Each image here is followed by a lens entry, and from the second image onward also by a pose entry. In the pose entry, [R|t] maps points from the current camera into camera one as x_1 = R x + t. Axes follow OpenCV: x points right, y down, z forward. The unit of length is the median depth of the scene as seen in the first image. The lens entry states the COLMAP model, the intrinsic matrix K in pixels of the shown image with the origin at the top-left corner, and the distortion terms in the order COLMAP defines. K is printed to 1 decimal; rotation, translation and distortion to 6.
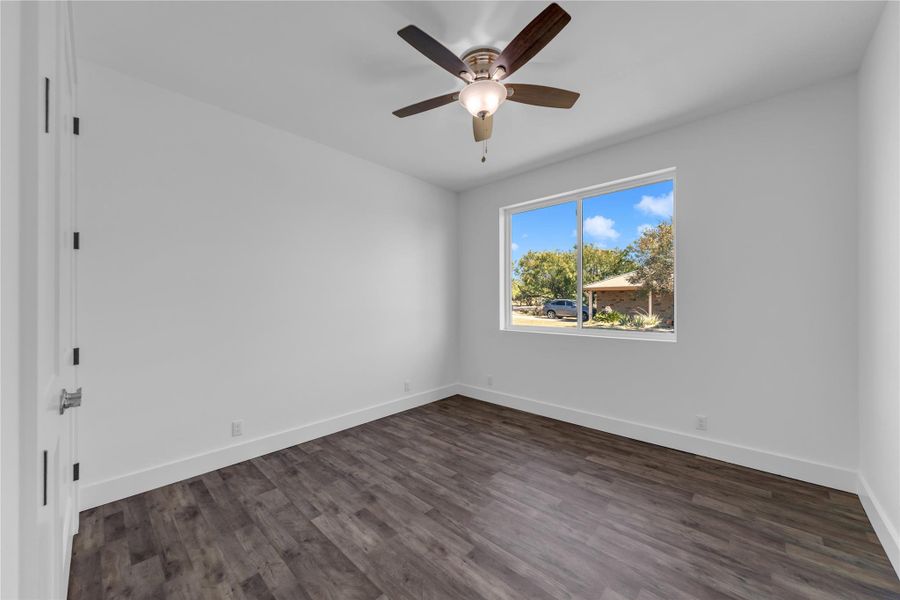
lens RADIAL K [[344.3, 0, 448.9], [0, 344.3, 297.1], [0, 0, 1]] dist [-0.000364, -0.000394]
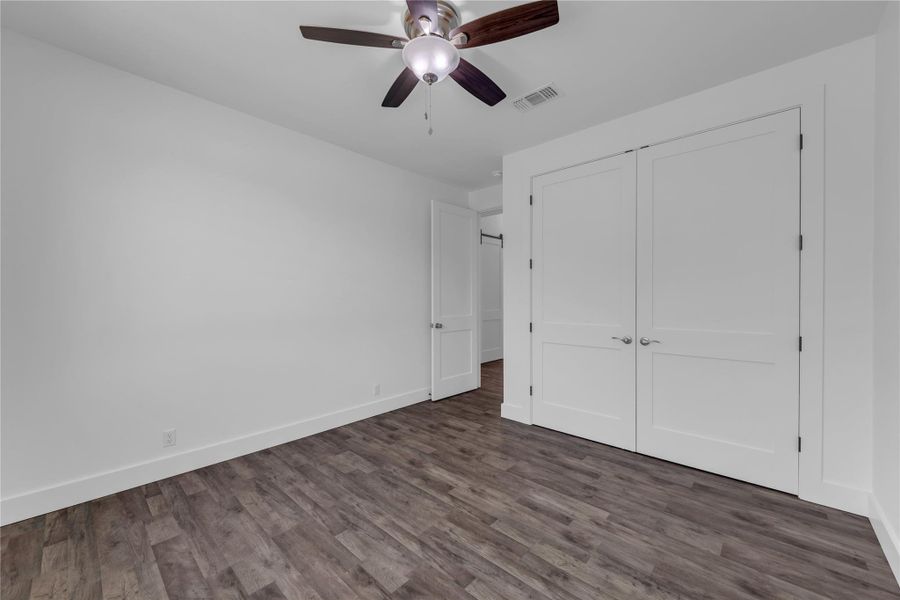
lens RADIAL K [[344.3, 0, 448.9], [0, 344.3, 297.1], [0, 0, 1]] dist [-0.000364, -0.000394]
pose [[-0.999964, 0.003630, -0.007703, 0.065873], [0.003747, 0.999878, -0.015195, 0.038093], [0.007647, -0.015224, -0.999855, 1.920595]]
